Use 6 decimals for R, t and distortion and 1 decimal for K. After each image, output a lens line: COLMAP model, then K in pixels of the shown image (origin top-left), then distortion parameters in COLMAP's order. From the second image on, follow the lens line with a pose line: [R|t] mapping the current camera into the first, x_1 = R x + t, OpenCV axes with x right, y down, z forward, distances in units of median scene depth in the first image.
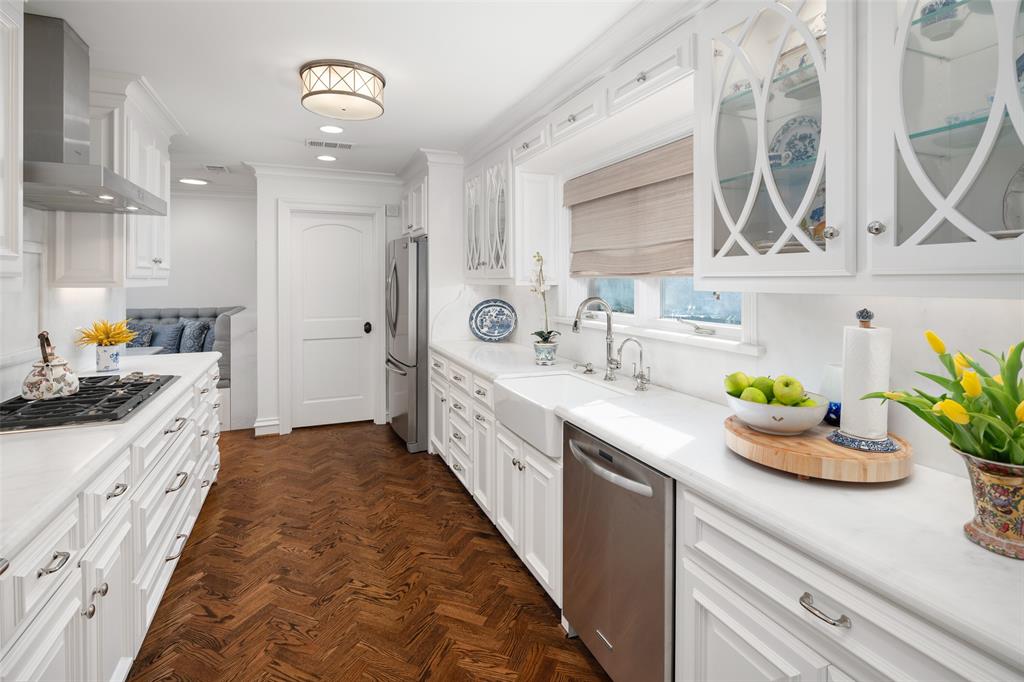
lens RADIAL K [[492.9, 0, 504.8], [0, 492.9, 278.9], [0, 0, 1]] dist [-0.001511, -0.001438]
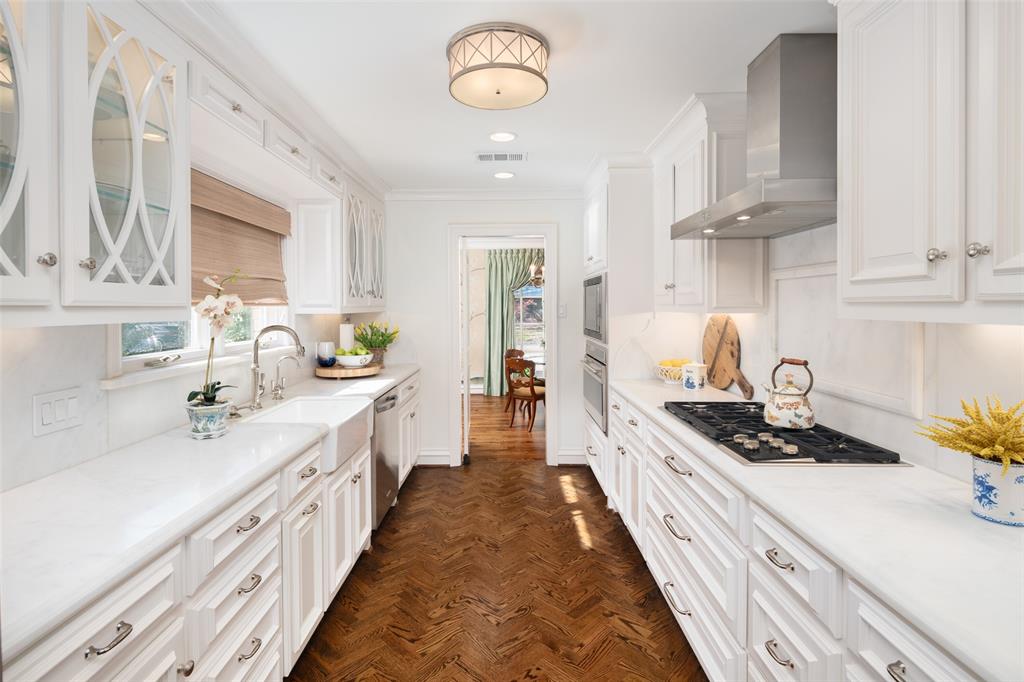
lens RADIAL K [[492.9, 0, 489.7], [0, 492.9, 308.1], [0, 0, 1]] dist [-0.001511, -0.001438]
pose [[-0.909694, 0.003146, 0.415268, -0.595365], [0.005677, 0.999972, 0.004861, -0.000319], [-0.415241, 0.006780, -0.909686, 1.602976]]
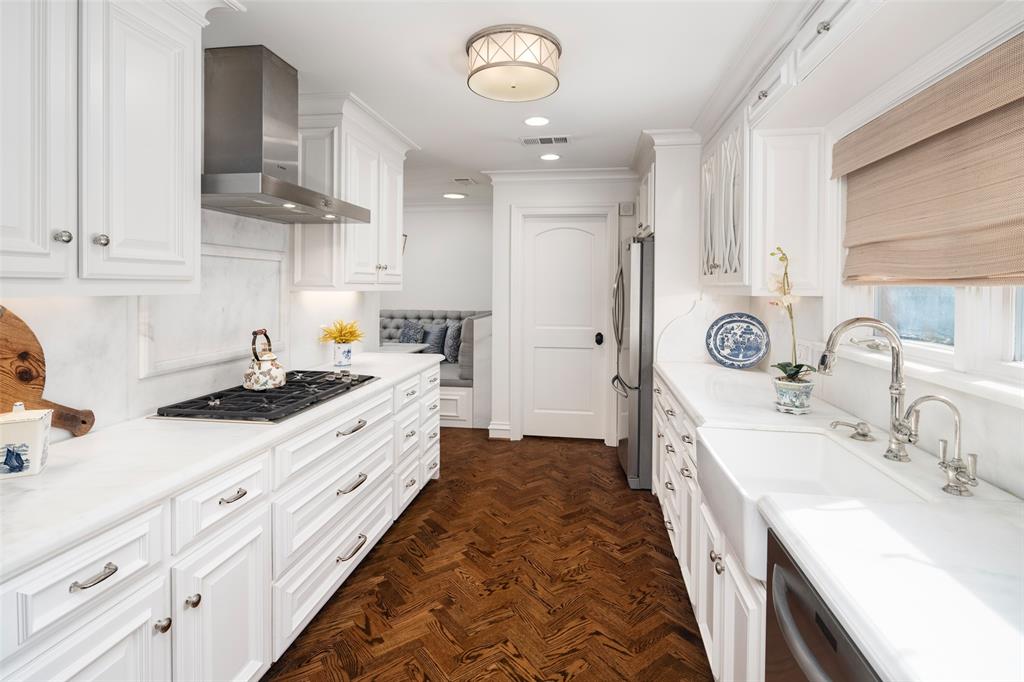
lens RADIAL K [[492.9, 0, 521.9], [0, 492.9, 289.5], [0, 0, 1]] dist [-0.001511, -0.001438]
pose [[0.861073, 0.010795, -0.508366, 0.116156], [-0.007449, 0.999935, 0.008615, 0.000977], [0.508426, -0.003631, 0.861098, 0.248055]]
